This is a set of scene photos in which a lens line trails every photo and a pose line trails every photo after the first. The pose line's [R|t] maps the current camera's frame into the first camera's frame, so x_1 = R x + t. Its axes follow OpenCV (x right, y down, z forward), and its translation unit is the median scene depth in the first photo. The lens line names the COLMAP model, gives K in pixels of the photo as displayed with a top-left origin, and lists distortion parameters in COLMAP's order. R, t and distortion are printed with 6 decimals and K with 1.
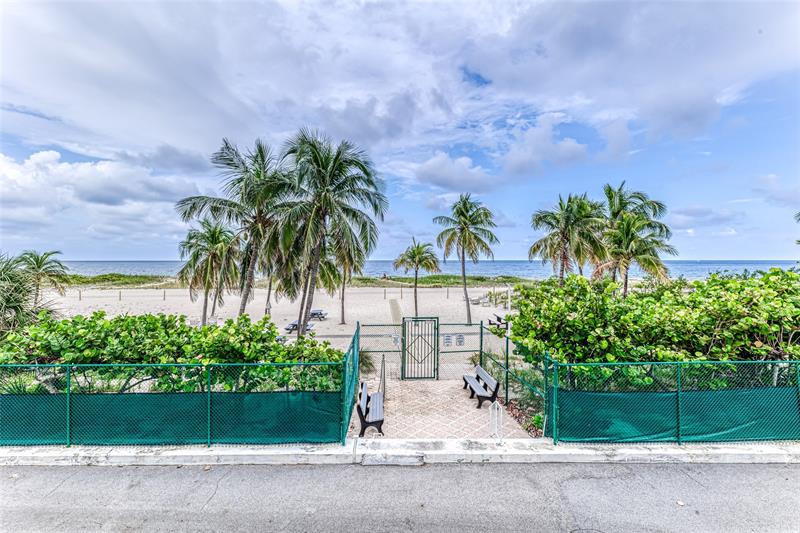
lens RADIAL K [[338.5, 0, 397.7], [0, 338.5, 271.0], [0, 0, 1]] dist [-0.000875, 0.000061]
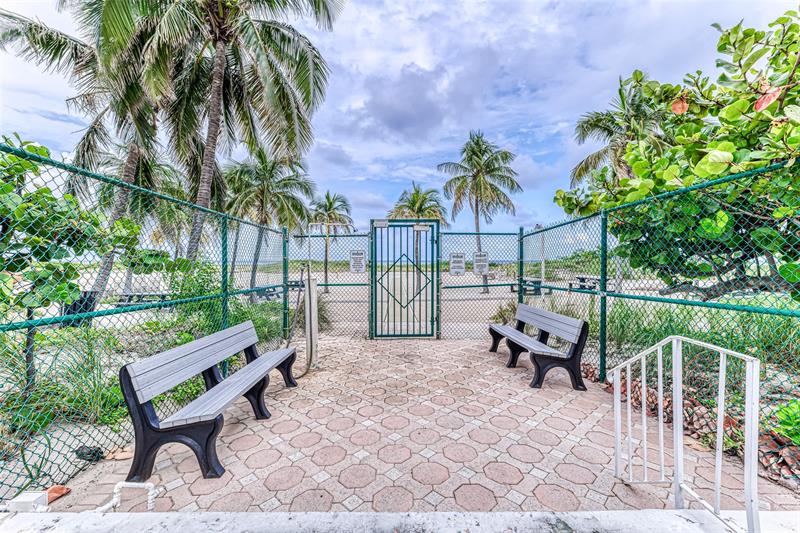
lens RADIAL K [[338.5, 0, 400.9], [0, 338.5, 264.0], [0, 0, 1]] dist [-0.000875, 0.000061]
pose [[0.999772, -0.007280, -0.020095, 0.070647], [0.007271, 0.999973, -0.000535, 0.203802], [0.020099, 0.000388, 0.999798, 0.470931]]
